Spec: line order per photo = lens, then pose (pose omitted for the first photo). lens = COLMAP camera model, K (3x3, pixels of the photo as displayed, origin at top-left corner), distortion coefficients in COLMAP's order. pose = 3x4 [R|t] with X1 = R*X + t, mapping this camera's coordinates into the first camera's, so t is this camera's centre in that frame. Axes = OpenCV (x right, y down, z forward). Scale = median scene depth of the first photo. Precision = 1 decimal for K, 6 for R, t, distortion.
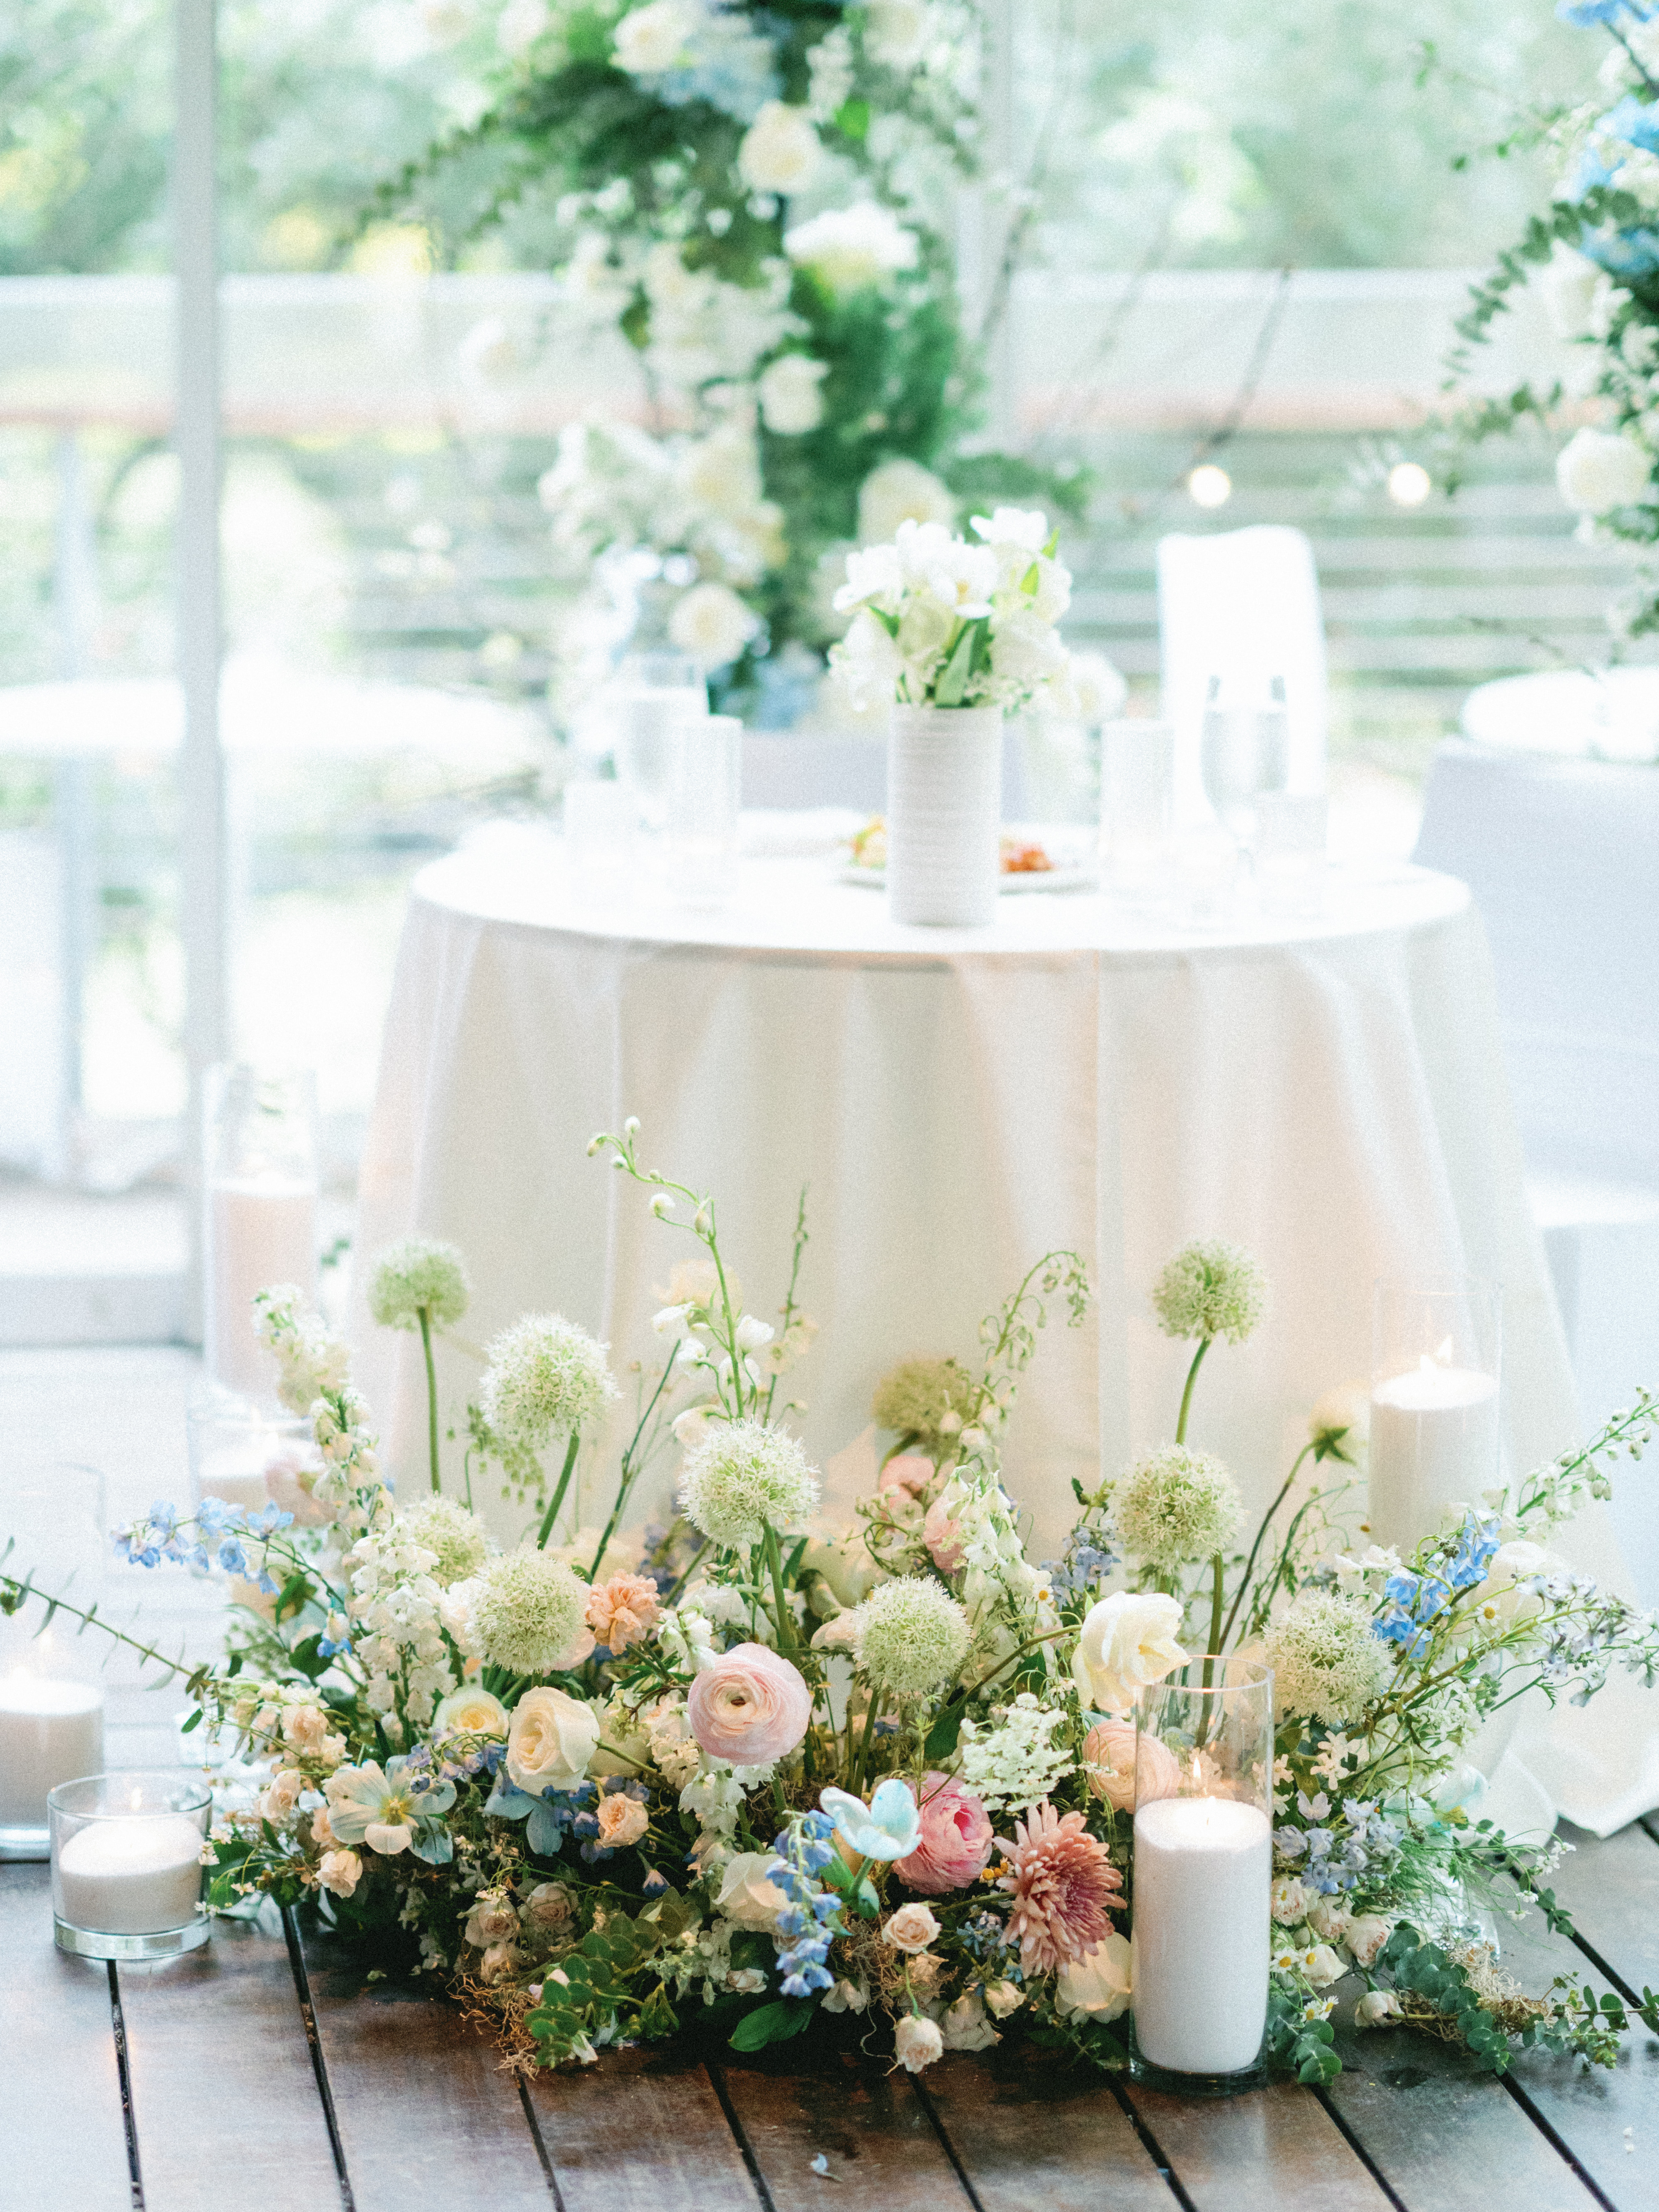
lens RADIAL K [[5646.1, 0, 829.5], [0, 5646.1, 1106.0], [0, 0, 1]] dist [-0.018532, 0.042744]
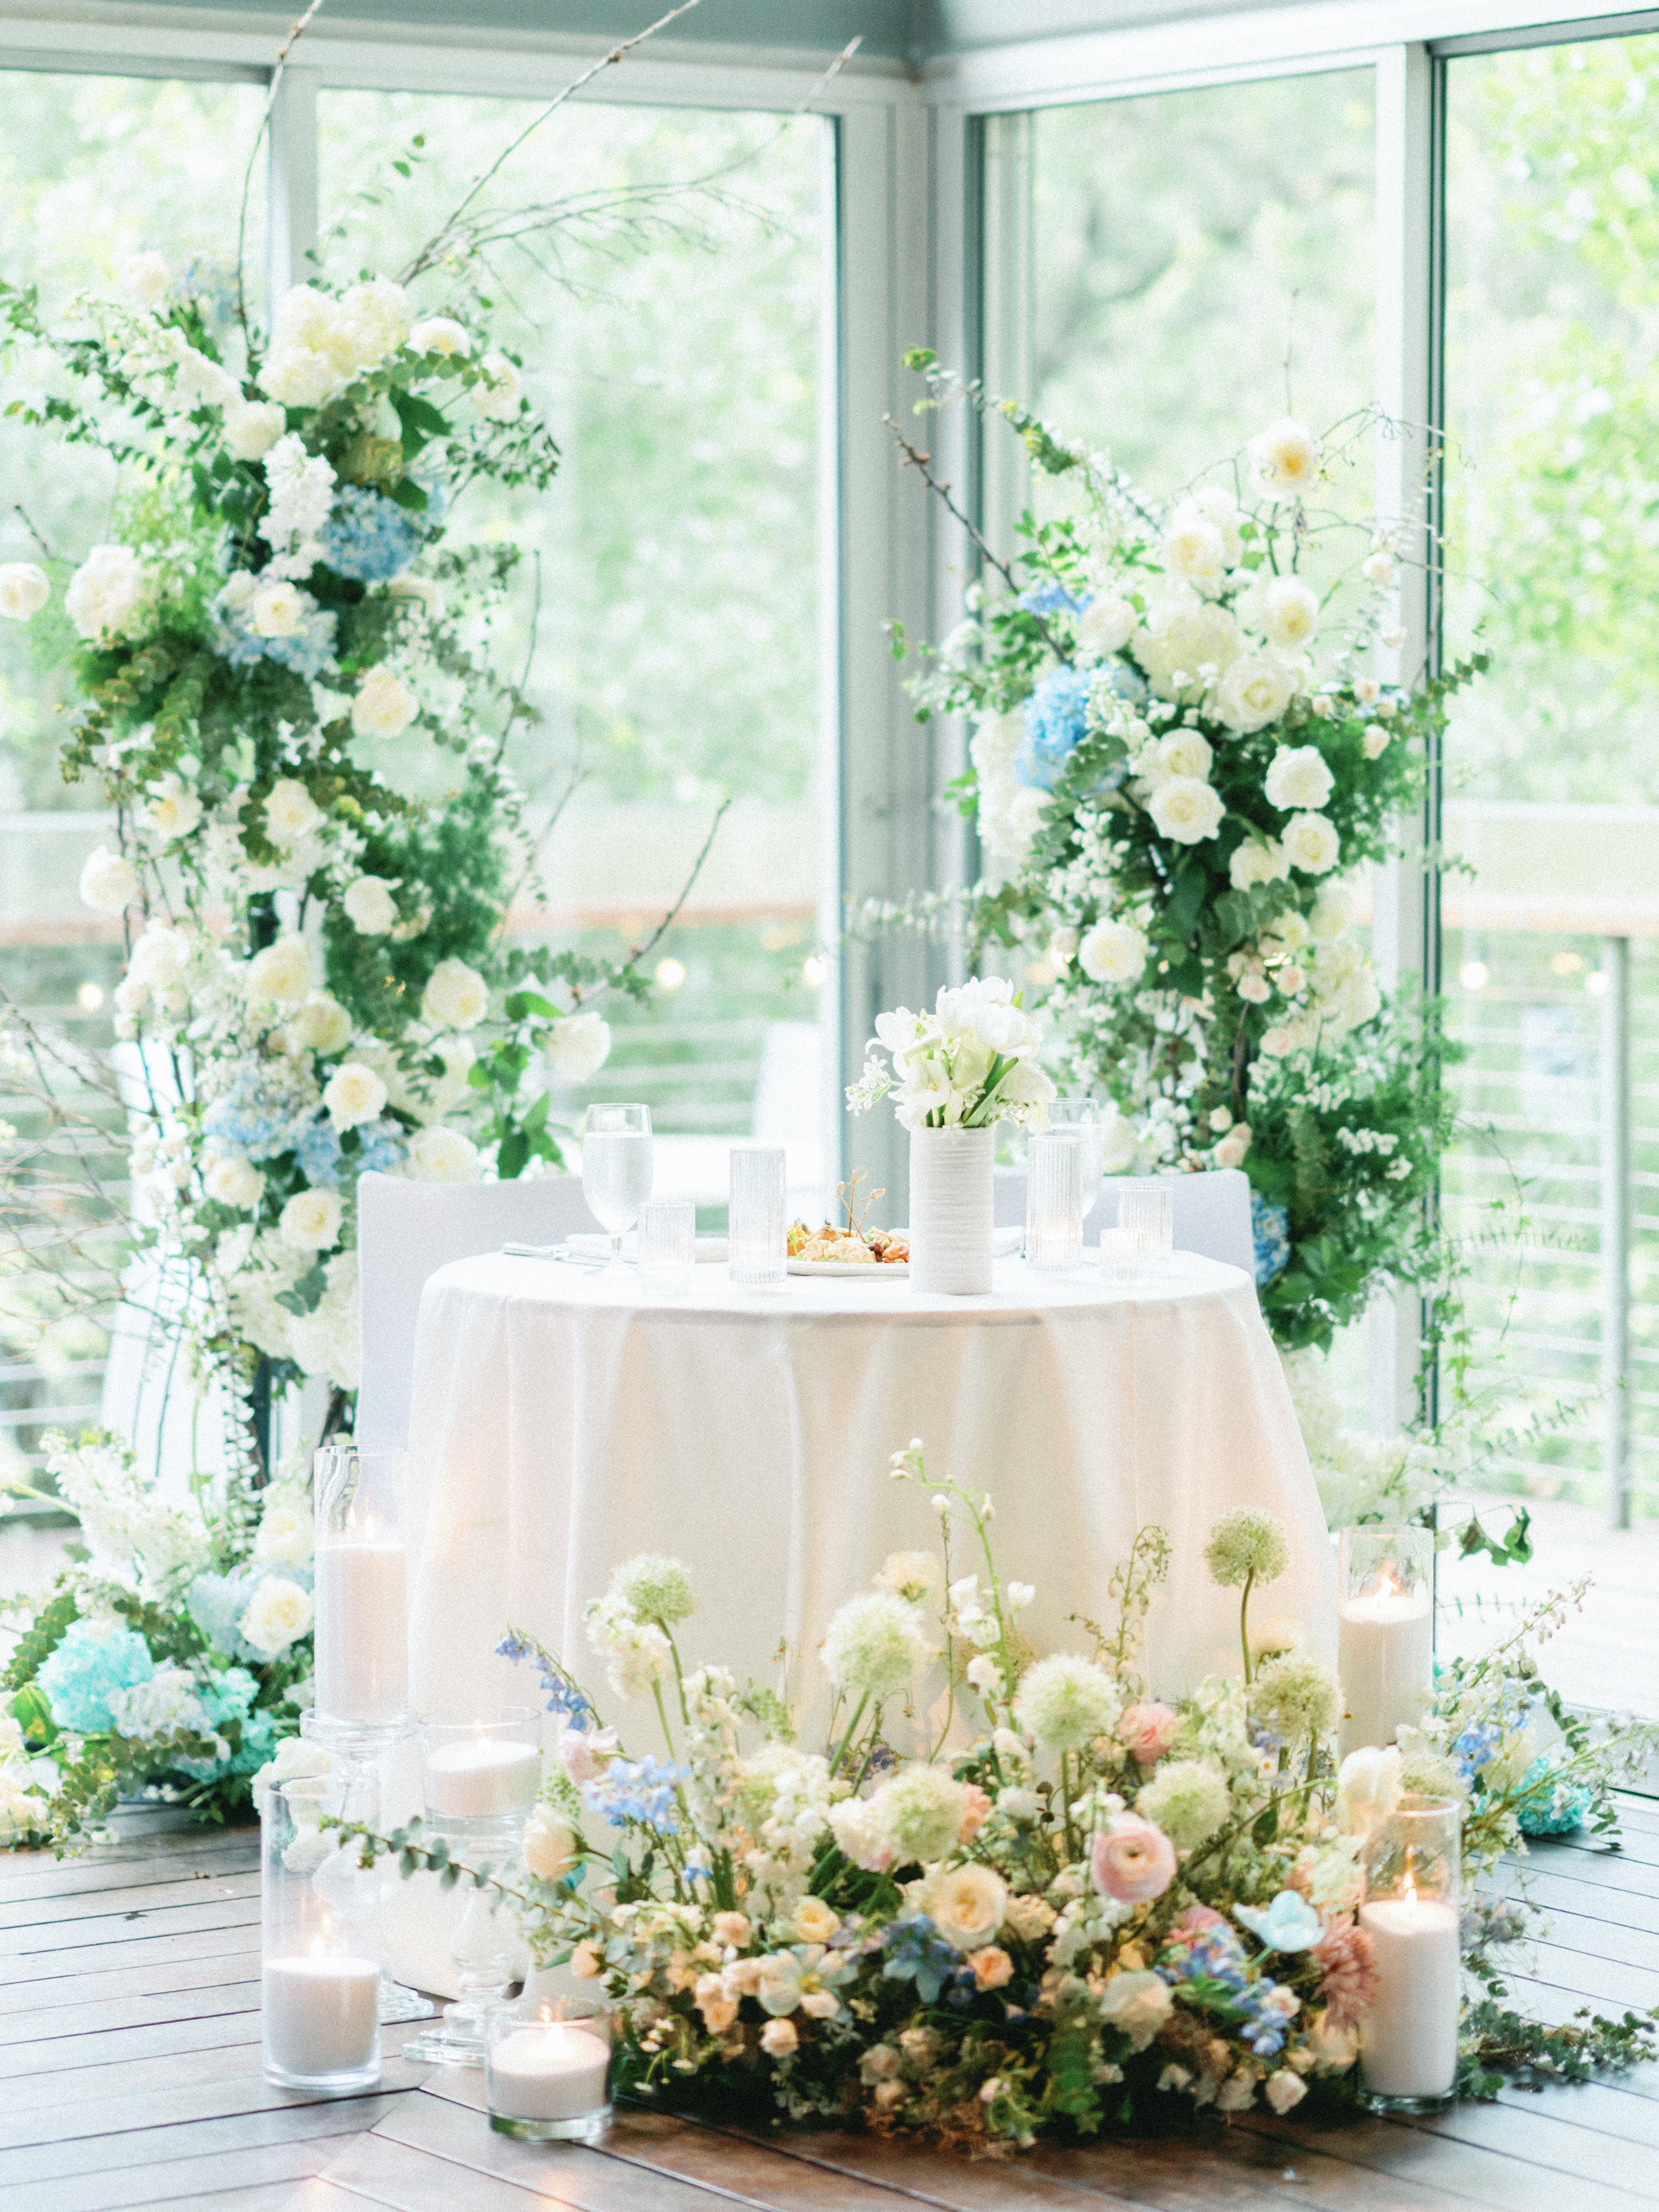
lens RADIAL K [[5646.1, 0, 829.5], [0, 5646.1, 1106.0], [0, 0, 1]] dist [-0.018532, 0.042744]
pose [[0.884044, -0.037365, 0.465908, -0.641240], [0.079588, 0.994276, -0.071276, 0.016410], [-0.460578, 0.100092, 0.881958, -0.157194]]
